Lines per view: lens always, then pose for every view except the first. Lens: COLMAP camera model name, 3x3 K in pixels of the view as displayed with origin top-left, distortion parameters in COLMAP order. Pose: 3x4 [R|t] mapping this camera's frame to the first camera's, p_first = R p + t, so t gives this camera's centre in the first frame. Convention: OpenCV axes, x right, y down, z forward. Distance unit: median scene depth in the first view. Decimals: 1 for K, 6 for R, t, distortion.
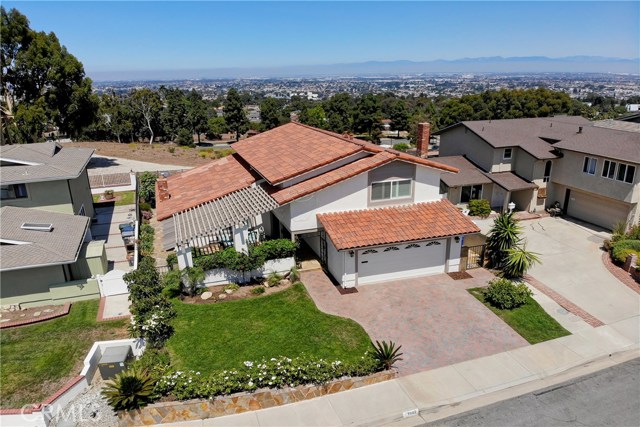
lens RADIAL K [[464.7, 0, 320.6], [0, 464.7, 240.5], [0, 0, 1]] dist [0.180180, -0.417416]
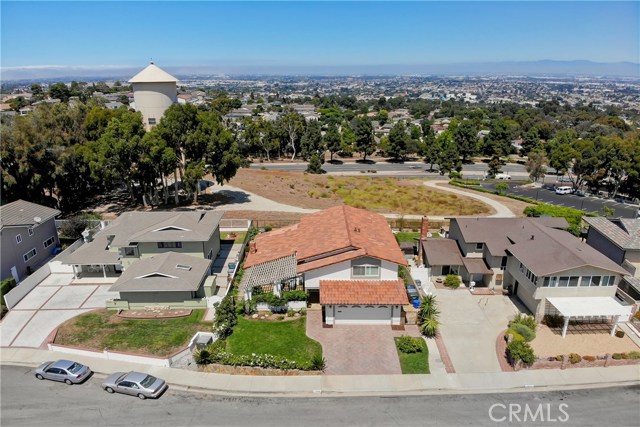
lens RADIAL K [[464.7, 0, 320.6], [0, 464.7, 240.5], [0, 0, 1]] dist [0.180180, -0.417416]
pose [[0.949996, 0.121640, -0.287596, 0.491354], [-0.120225, 0.992488, 0.022645, -0.247883], [0.288191, 0.013064, 0.957484, -0.715769]]
